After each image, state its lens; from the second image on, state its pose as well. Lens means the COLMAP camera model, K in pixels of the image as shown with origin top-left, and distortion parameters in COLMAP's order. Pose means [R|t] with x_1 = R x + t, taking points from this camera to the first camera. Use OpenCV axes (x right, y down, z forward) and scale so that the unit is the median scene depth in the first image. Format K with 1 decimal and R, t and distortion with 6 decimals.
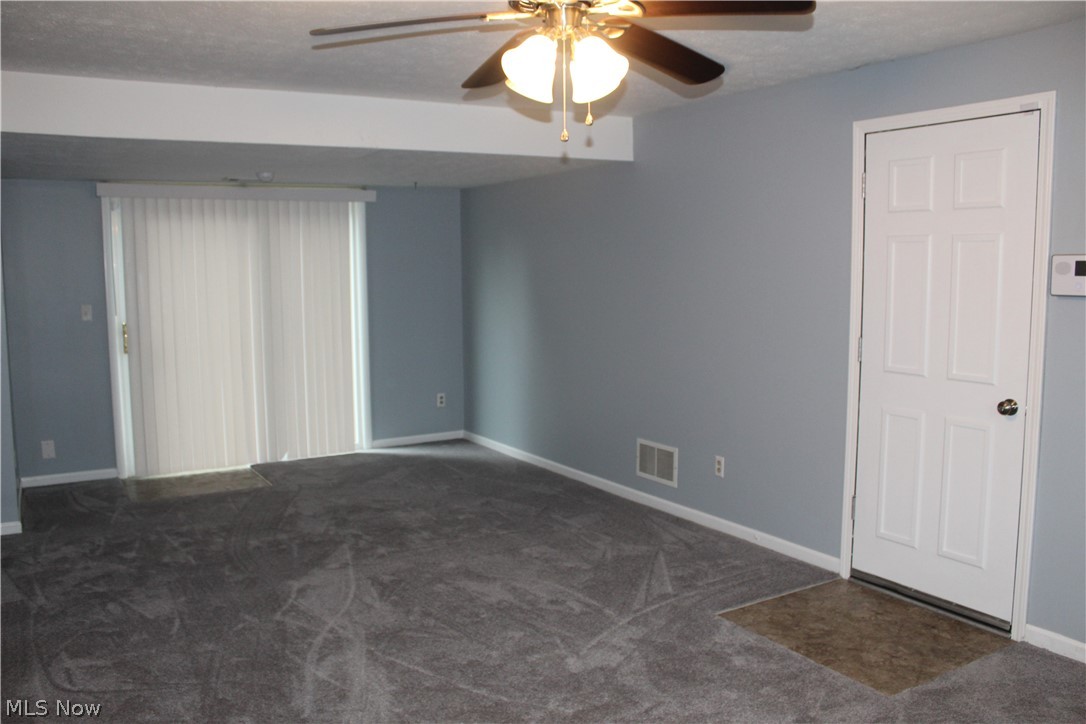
lens RADIAL K [[918.4, 0, 543.0], [0, 918.4, 362.0], [0, 0, 1]] dist [-0.048394, 0.000719]
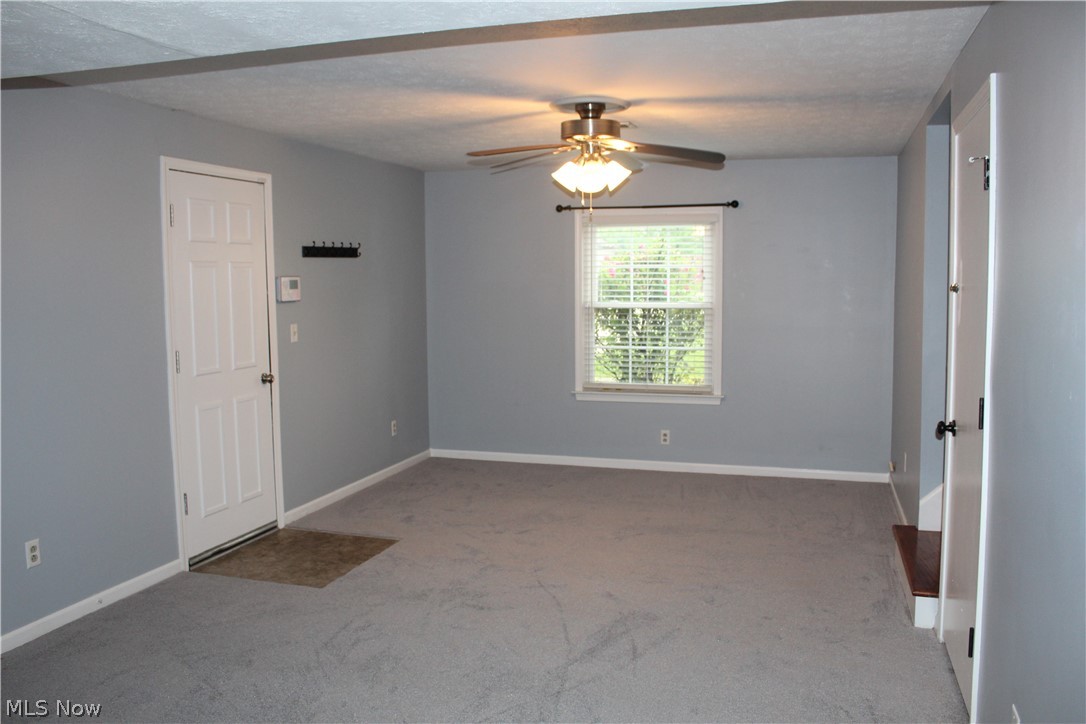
lens RADIAL K [[918.4, 0, 543.0], [0, 918.4, 362.0], [0, 0, 1]] dist [-0.048394, 0.000719]
pose [[-0.658118, -0.054253, 0.750958, -0.897451], [0.099788, 0.982317, 0.158419, -0.166350], [-0.746273, 0.179195, -0.641067, 1.583773]]
